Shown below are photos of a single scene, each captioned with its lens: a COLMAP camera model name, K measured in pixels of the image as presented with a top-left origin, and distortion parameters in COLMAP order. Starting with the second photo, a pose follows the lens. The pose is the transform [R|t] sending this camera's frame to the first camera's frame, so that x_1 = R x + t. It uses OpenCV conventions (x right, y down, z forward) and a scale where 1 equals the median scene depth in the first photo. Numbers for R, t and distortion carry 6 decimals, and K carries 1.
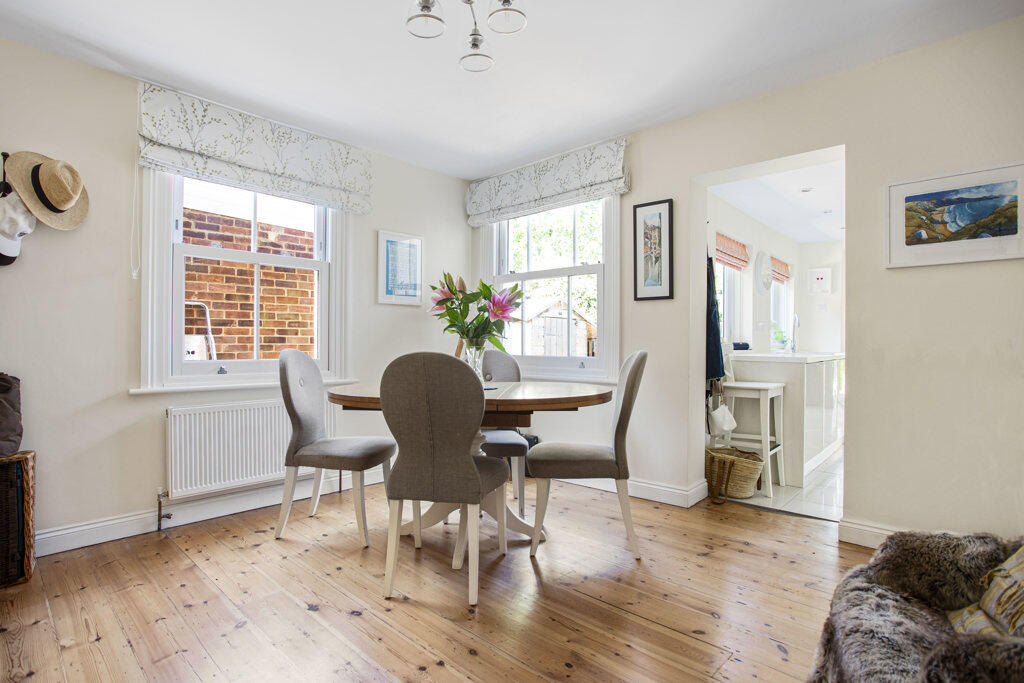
lens RADIAL K [[509.9, 0, 512.0], [0, 509.9, 341.5], [0, 0, 1]] dist [-0.067302, 0.033616]
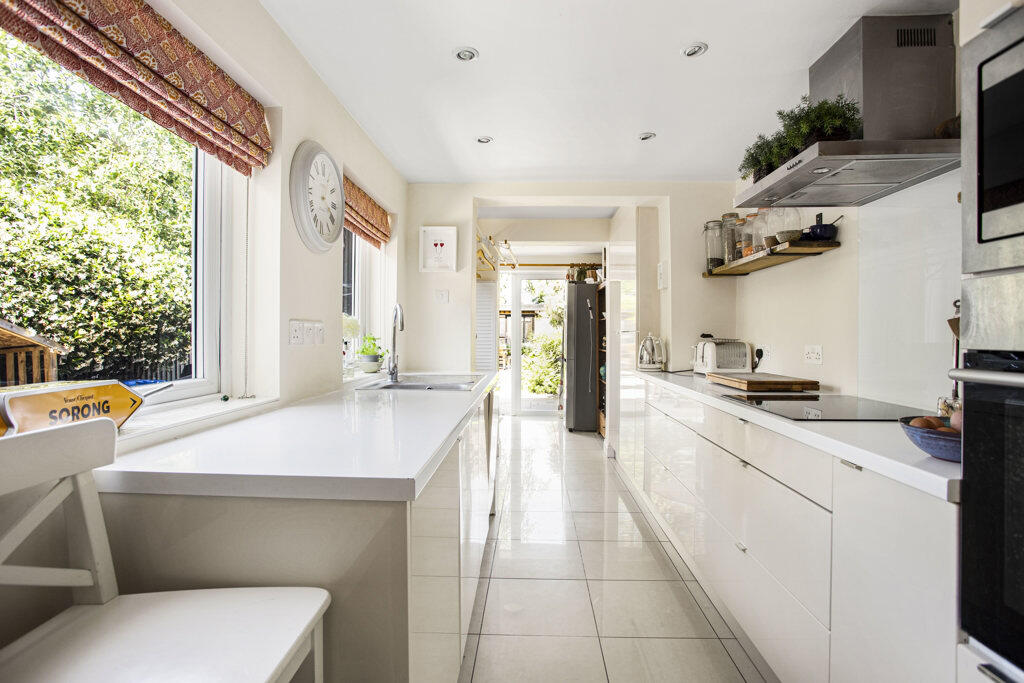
lens RADIAL K [[498.2, 0, 512.8], [0, 498.2, 329.4], [0, 0, 1]] dist [-0.065592, 0.030716]
pose [[0.762345, -0.010592, 0.647085, 0.525534], [0.008703, 0.999943, 0.006115, -0.049286], [-0.647113, 0.000970, 0.762394, 0.861786]]
